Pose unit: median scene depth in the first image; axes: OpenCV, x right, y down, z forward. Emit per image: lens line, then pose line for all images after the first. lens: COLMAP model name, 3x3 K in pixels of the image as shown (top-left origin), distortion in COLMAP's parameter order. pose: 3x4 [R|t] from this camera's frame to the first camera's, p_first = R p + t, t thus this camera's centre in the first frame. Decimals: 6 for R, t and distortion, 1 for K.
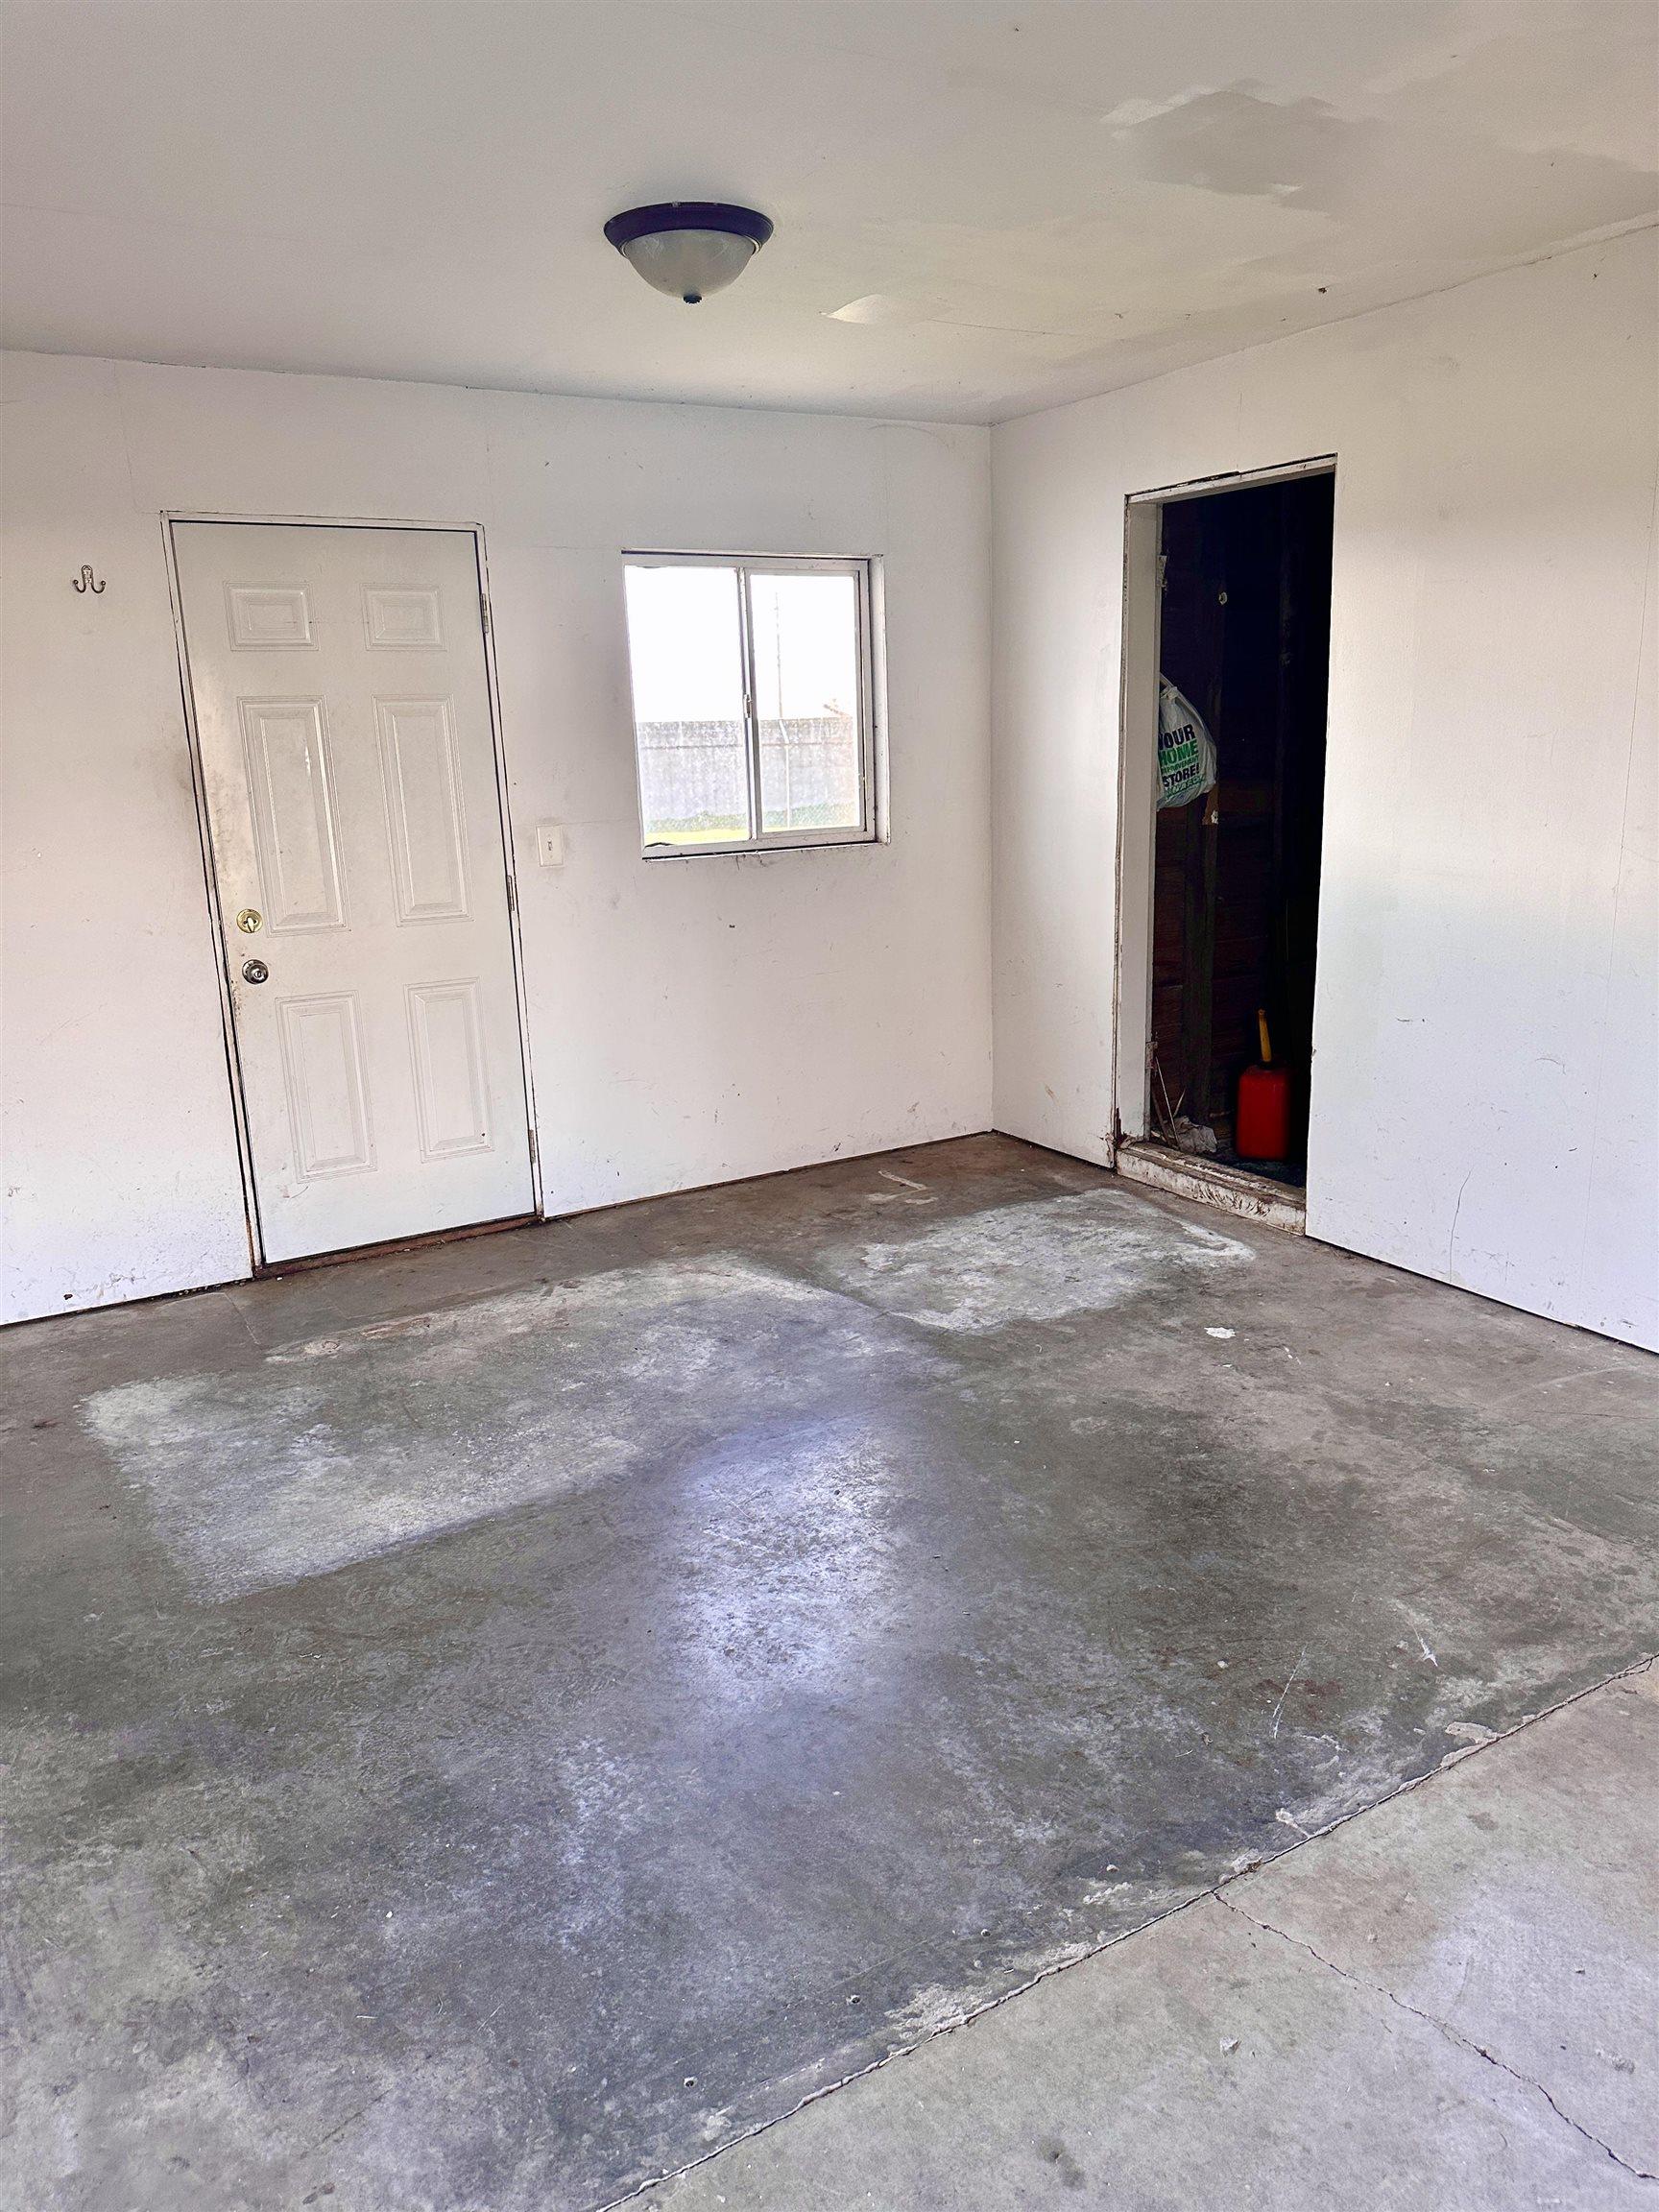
lens RADIAL K [[1564.9, 0, 824.1], [0, 1564.9, 1089.3], [0, 0, 1]] dist [0.184773, -0.309023]
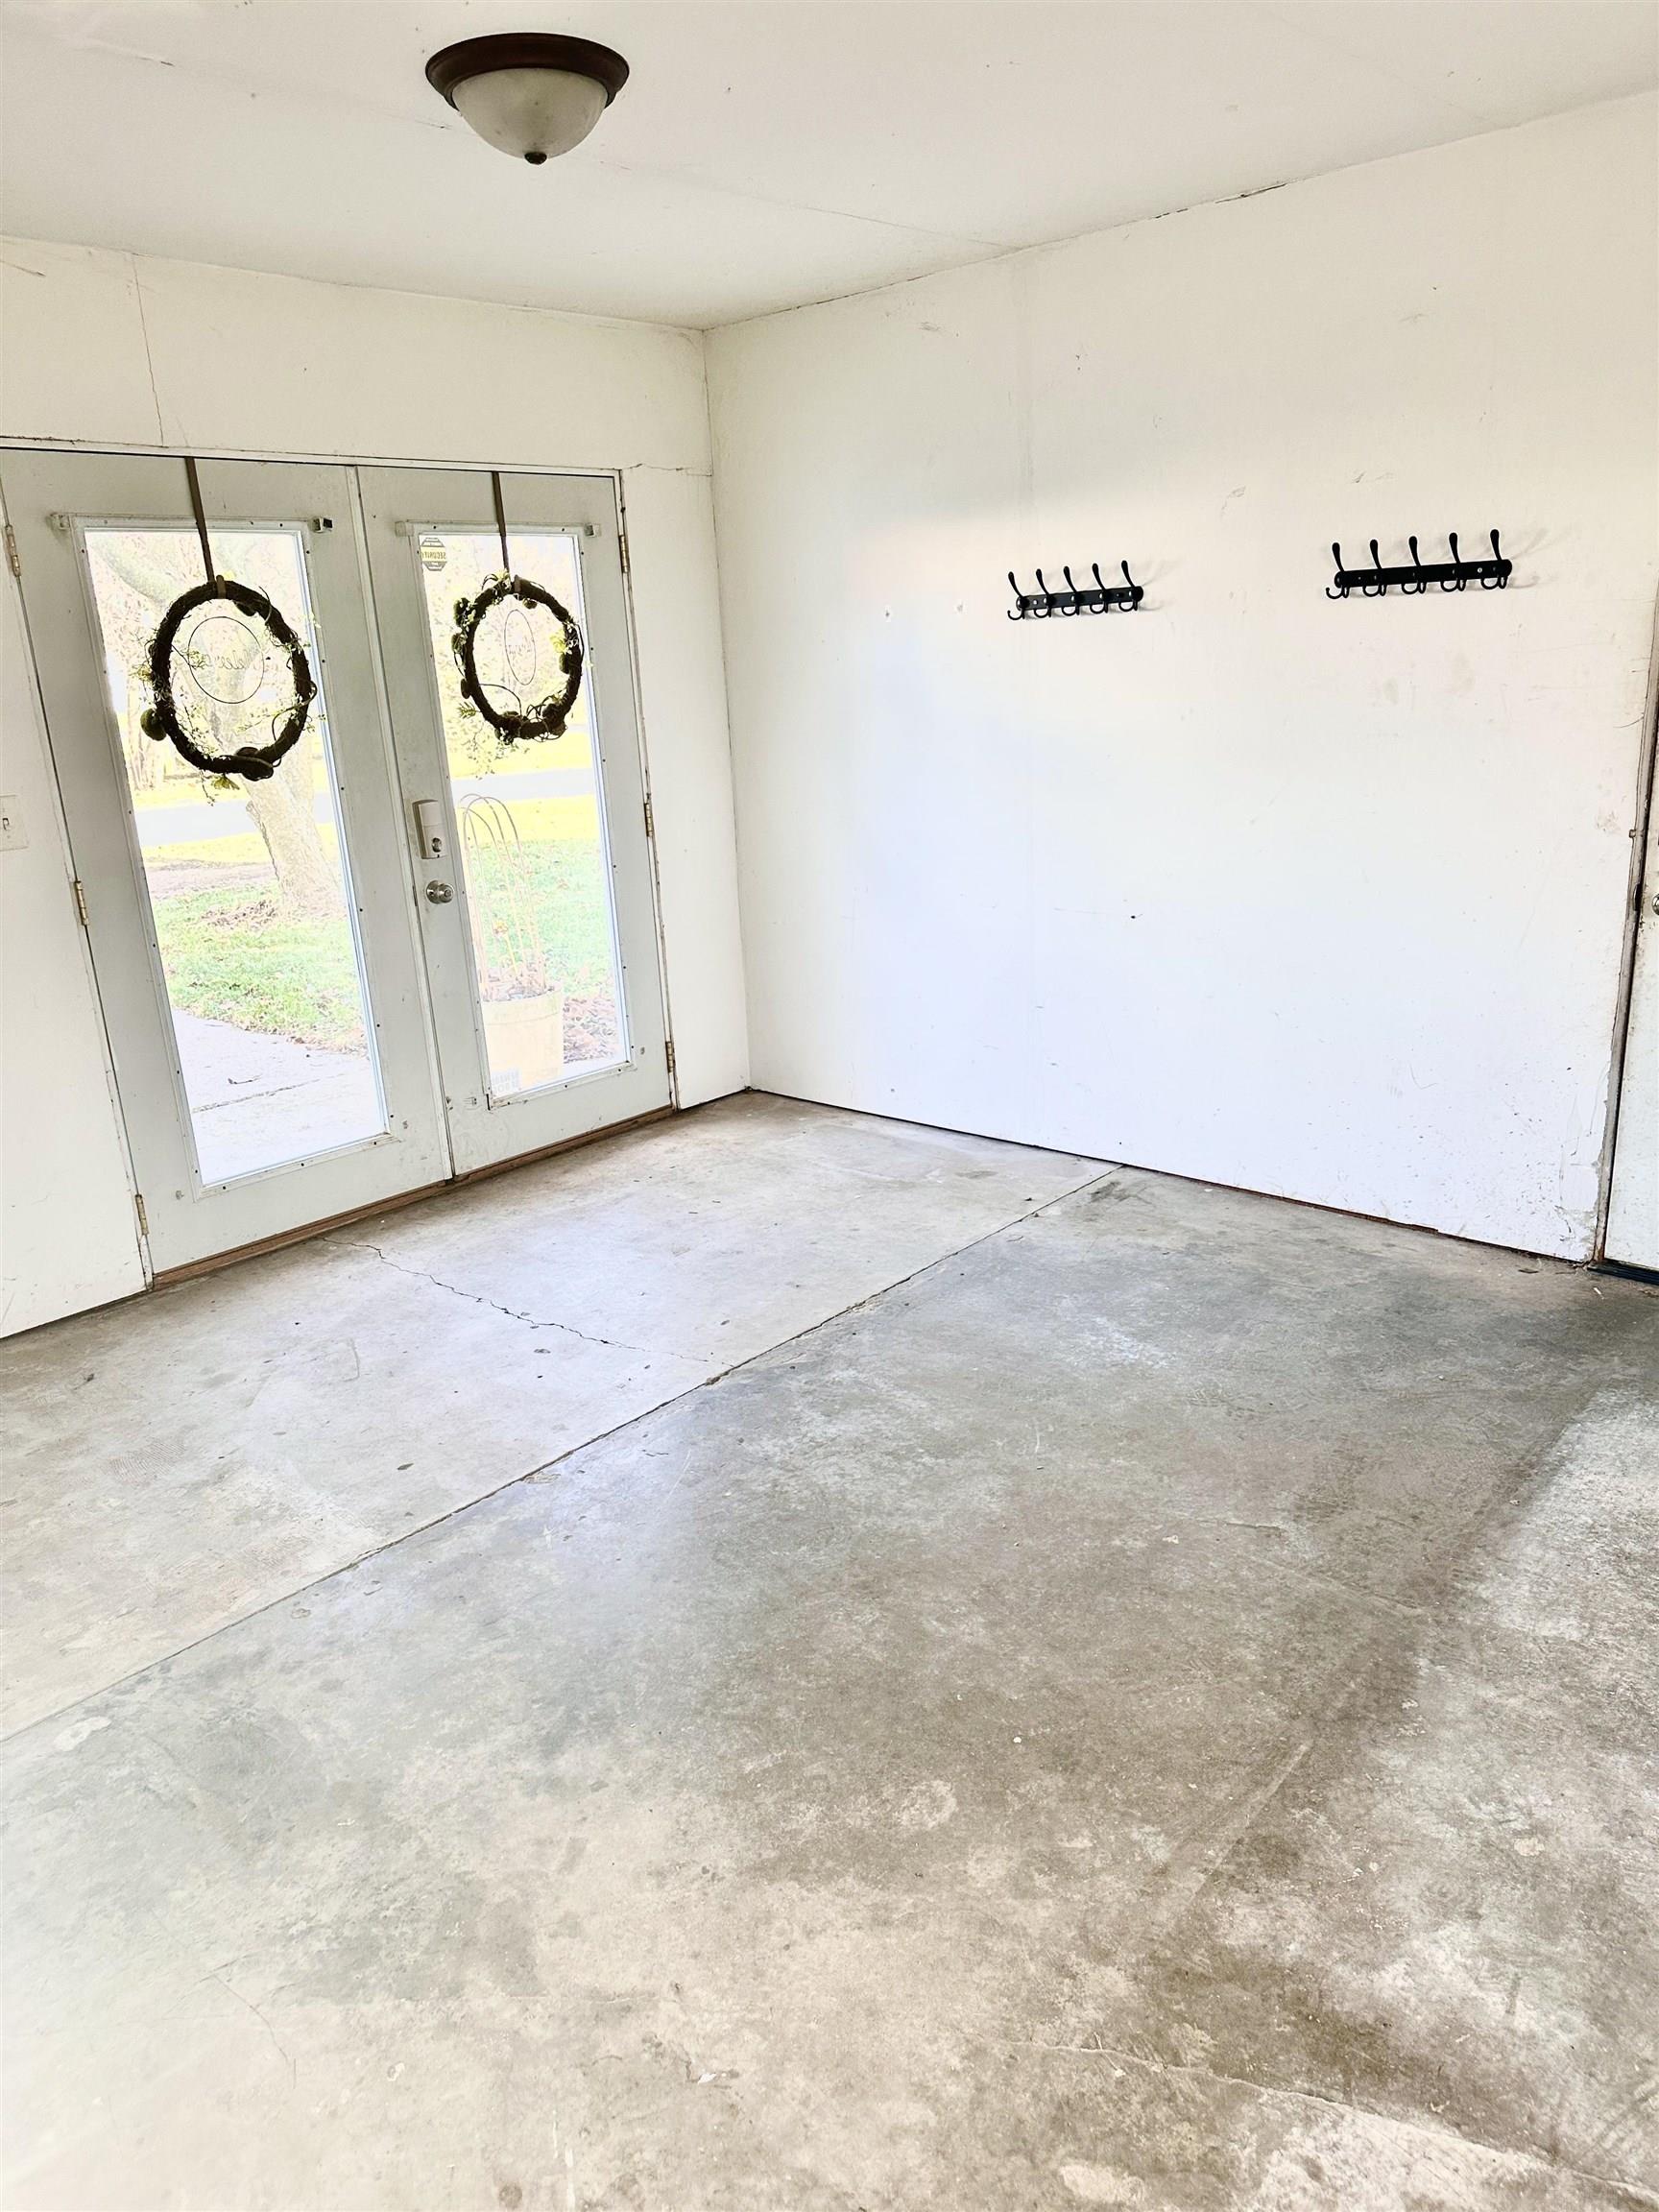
lens RADIAL K [[1564.9, 0, 824.1], [0, 1564.9, 1089.3], [0, 0, 1]] dist [0.184773, -0.309023]
pose [[-0.953431, 0.151888, -0.260576, 0.363691], [0.012117, 0.882536, 0.470089, -0.366146], [0.301369, 0.445040, -0.843277, 1.549827]]
